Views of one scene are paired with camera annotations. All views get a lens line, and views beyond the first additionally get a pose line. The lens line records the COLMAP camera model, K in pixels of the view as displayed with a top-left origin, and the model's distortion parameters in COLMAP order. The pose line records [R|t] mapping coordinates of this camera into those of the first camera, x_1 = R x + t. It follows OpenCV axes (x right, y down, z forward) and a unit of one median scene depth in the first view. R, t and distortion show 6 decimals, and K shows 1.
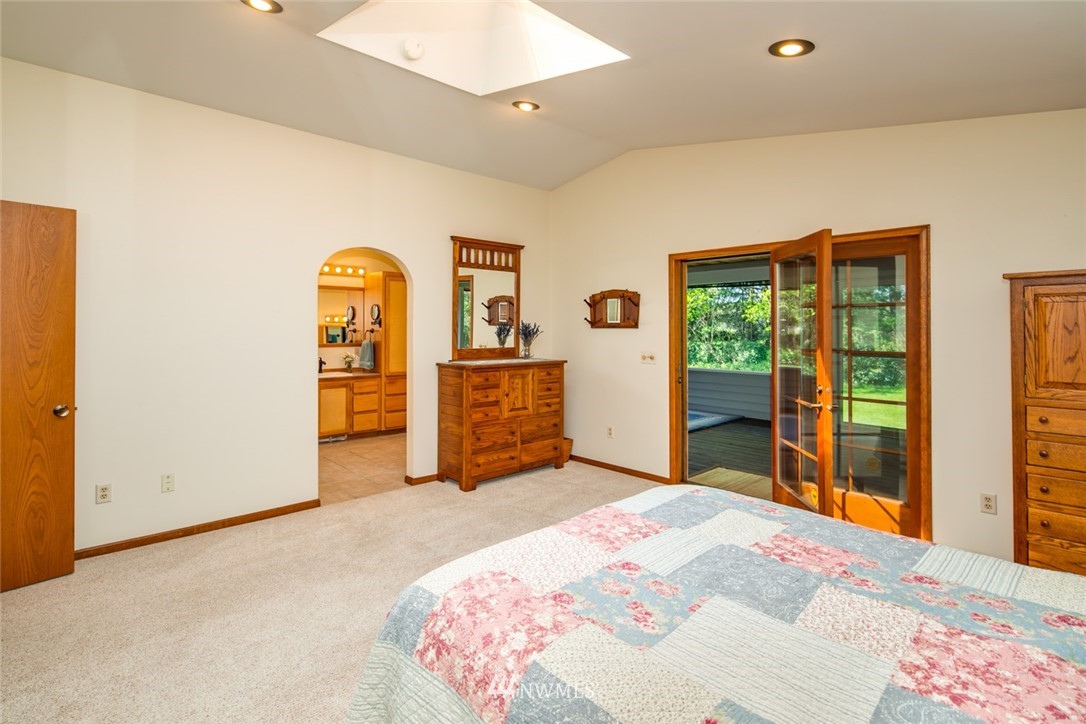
lens RADIAL K [[525.6, 0, 538.9], [0, 525.6, 342.1], [0, 0, 1]] dist [0.000118, -0.000075]
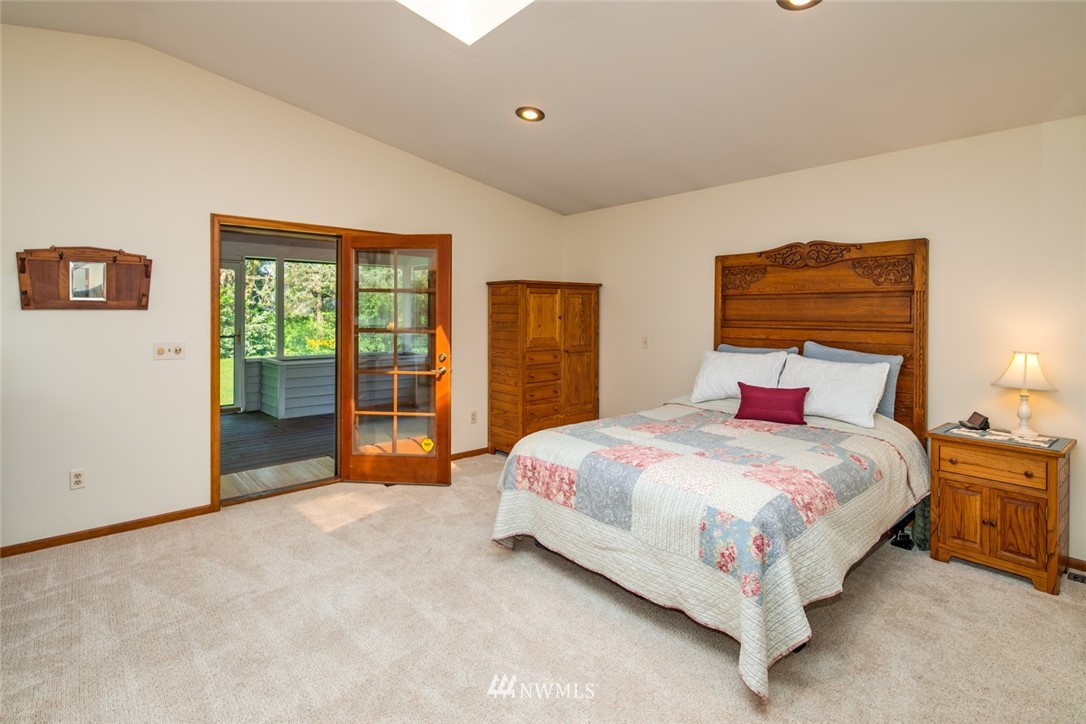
lens RADIAL K [[525.6, 0, 538.9], [0, 525.6, 342.1], [0, 0, 1]] dist [0.000118, -0.000075]
pose [[0.023884, -0.062230, 0.997776, -0.507185], [0.023162, 0.997827, 0.061679, -0.015586], [-0.999446, 0.021638, 0.025273, 0.499657]]
